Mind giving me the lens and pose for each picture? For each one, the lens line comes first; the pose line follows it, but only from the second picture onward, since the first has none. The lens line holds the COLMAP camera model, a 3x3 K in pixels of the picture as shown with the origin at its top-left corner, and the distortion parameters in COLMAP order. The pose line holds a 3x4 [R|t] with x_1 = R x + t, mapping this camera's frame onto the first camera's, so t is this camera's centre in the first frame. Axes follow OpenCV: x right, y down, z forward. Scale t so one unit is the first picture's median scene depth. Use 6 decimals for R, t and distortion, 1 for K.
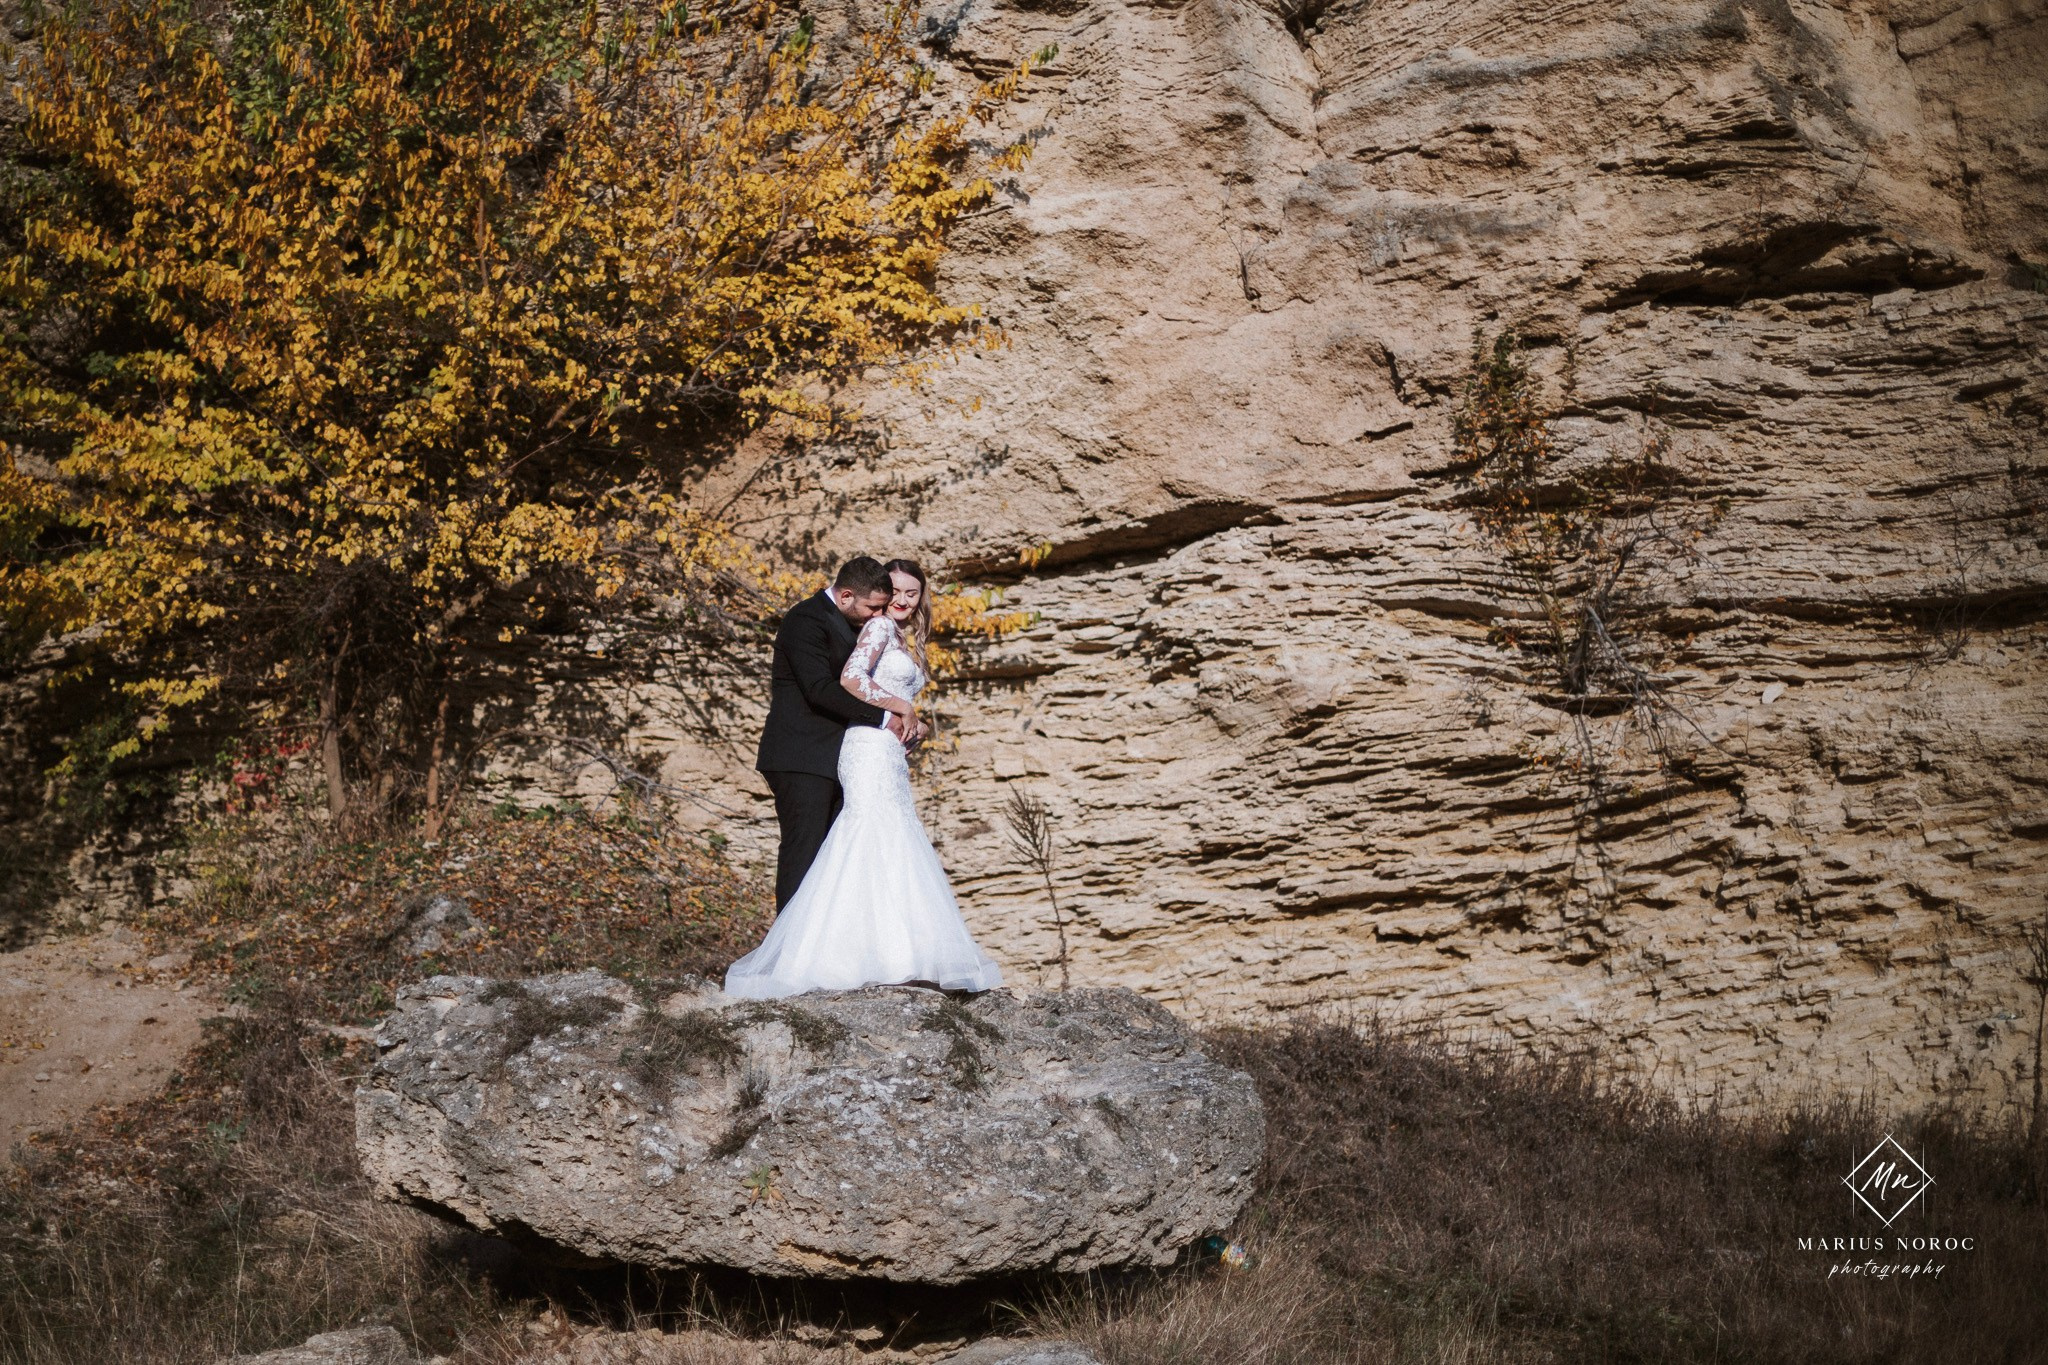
lens RADIAL K [[2923.6, 0, 1024.0], [0, 2923.6, 682.5], [0, 0, 1]] dist [-0.157209, 0.098812]
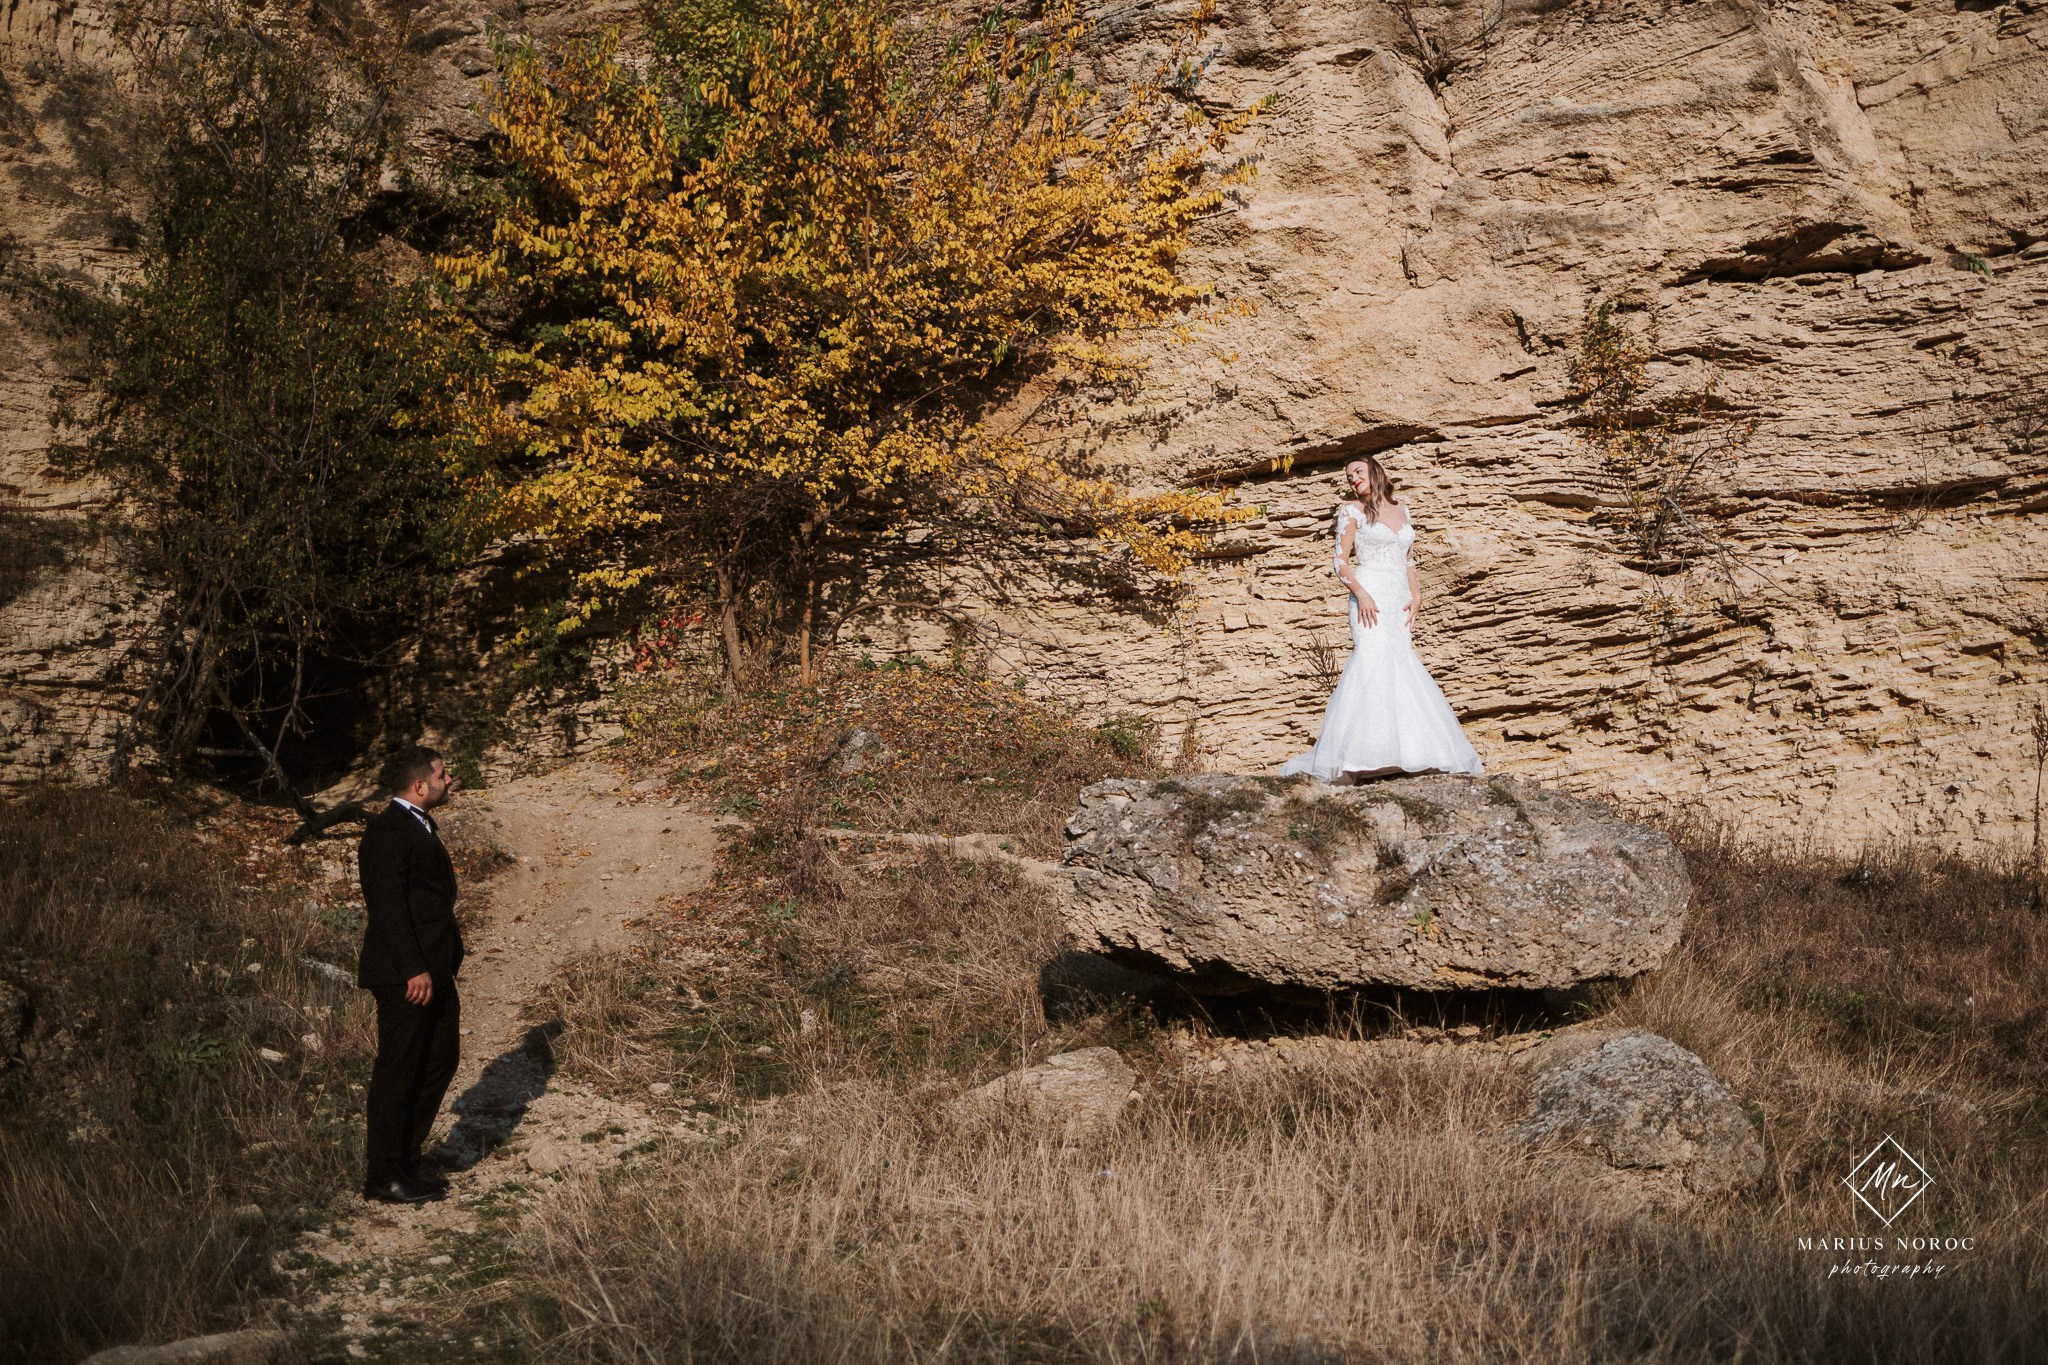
lens RADIAL K [[2104.2, 0, 1023.9], [0, 2104.2, 590.8], [0, 0, 1]] dist [-0.105092, -0.007008]
pose [[0.993125, -0.019976, 0.115339, -0.226795], [0.019125, 0.999781, 0.008475, 0.004511], [-0.115483, -0.006211, 0.993290, 0.037040]]
